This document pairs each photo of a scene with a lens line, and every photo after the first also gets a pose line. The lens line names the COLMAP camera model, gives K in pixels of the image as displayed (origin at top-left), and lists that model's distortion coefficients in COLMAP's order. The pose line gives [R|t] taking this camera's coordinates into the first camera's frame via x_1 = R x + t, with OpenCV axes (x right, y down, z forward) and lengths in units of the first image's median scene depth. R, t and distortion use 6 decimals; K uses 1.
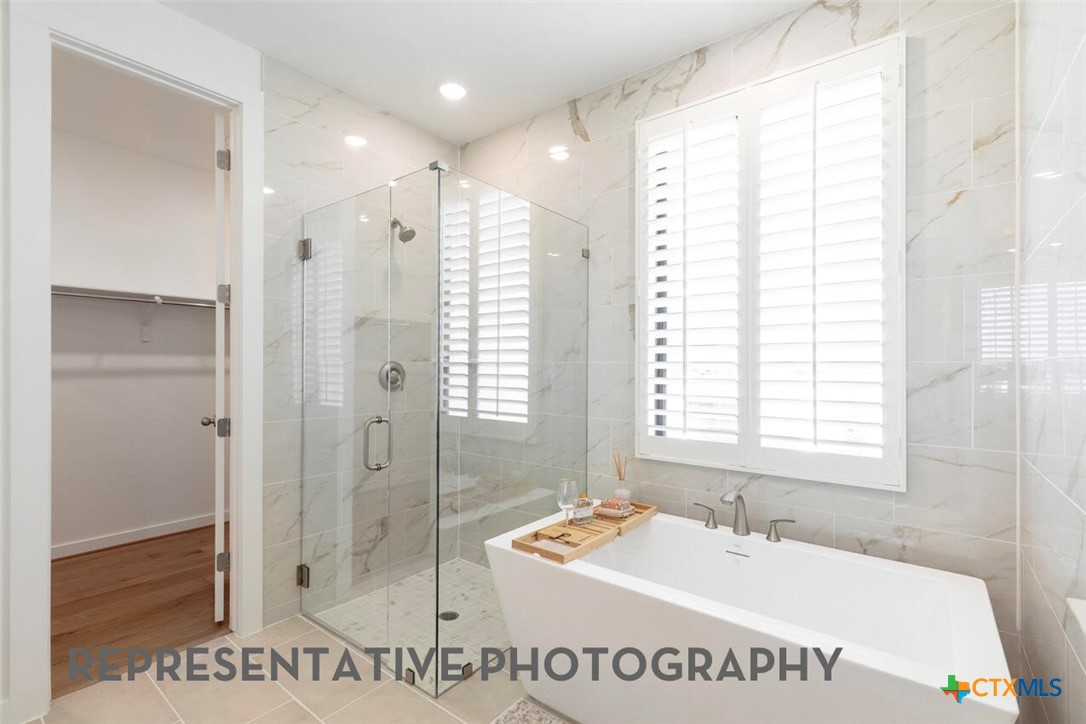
lens RADIAL K [[495.2, 0, 542.7], [0, 495.2, 362.8], [0, 0, 1]] dist [0.014275, -0.000355]
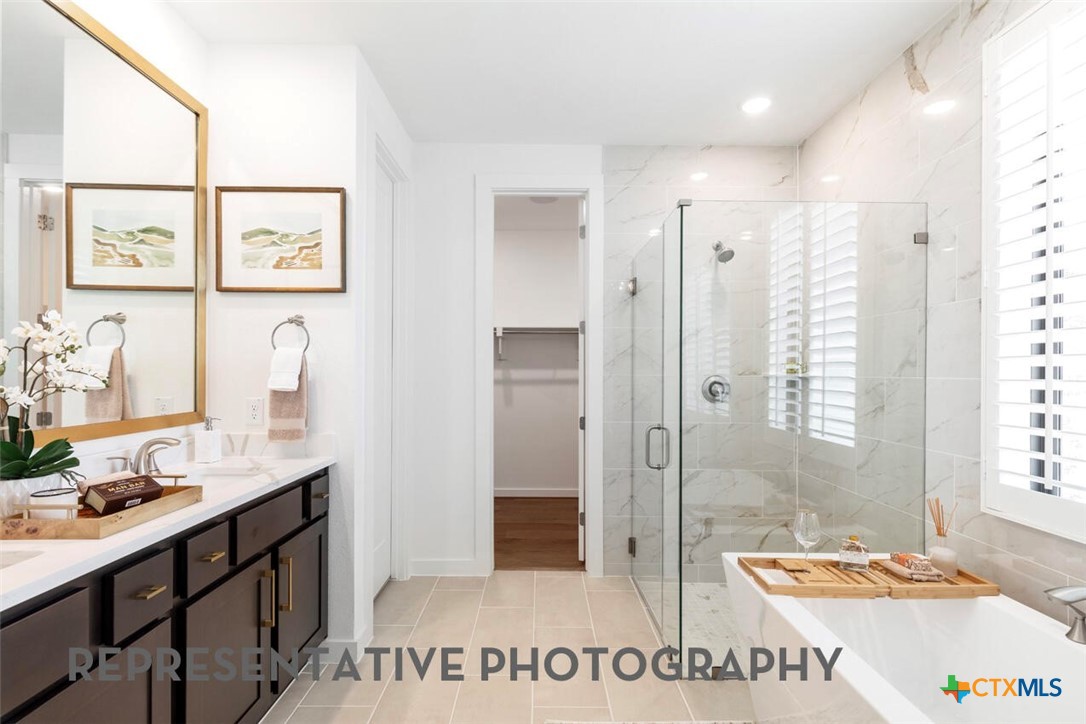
lens RADIAL K [[495.2, 0, 545.4], [0, 495.2, 367.9], [0, 0, 1]] dist [0.014275, -0.000355]
pose [[0.620468, -0.007959, -0.784191, 0.362803], [0.005027, 0.999968, -0.006171, -0.016039], [0.784216, -0.000113, 0.620488, 0.051290]]
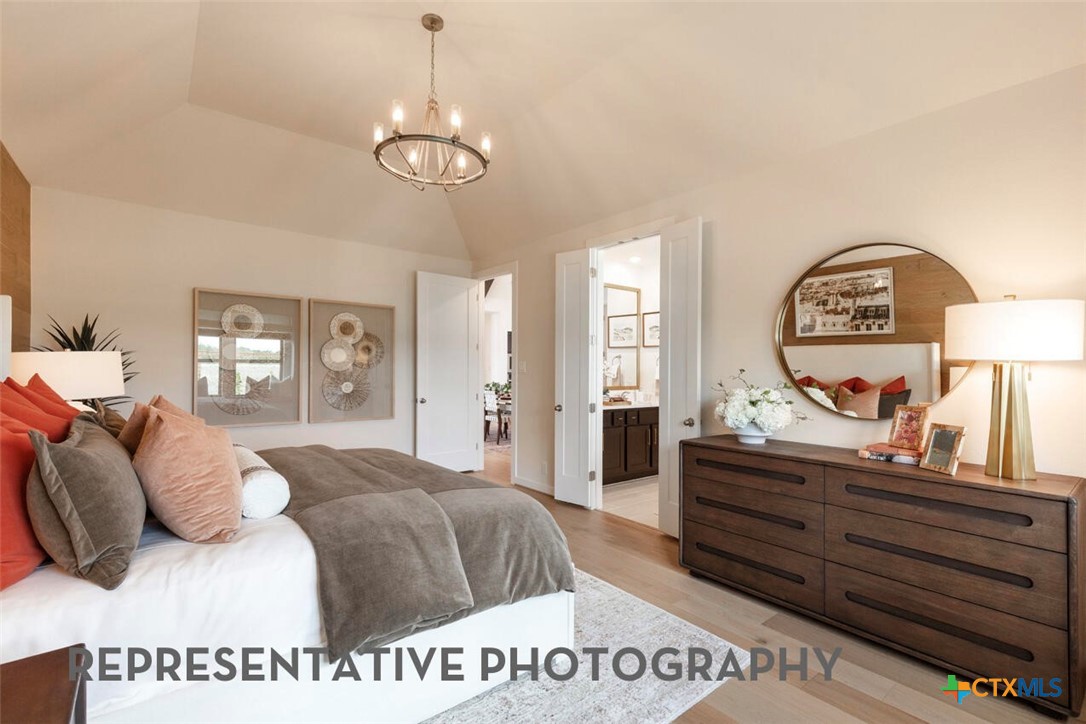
lens RADIAL K [[495.2, 0, 542.9], [0, 495.2, 367.4], [0, 0, 1]] dist [0.014275, -0.000355]
pose [[-0.227266, -0.012680, -0.973750, 2.051590], [-0.002728, 0.999920, -0.012384, -0.014010], [0.973829, -0.000158, -0.227282, 0.223165]]
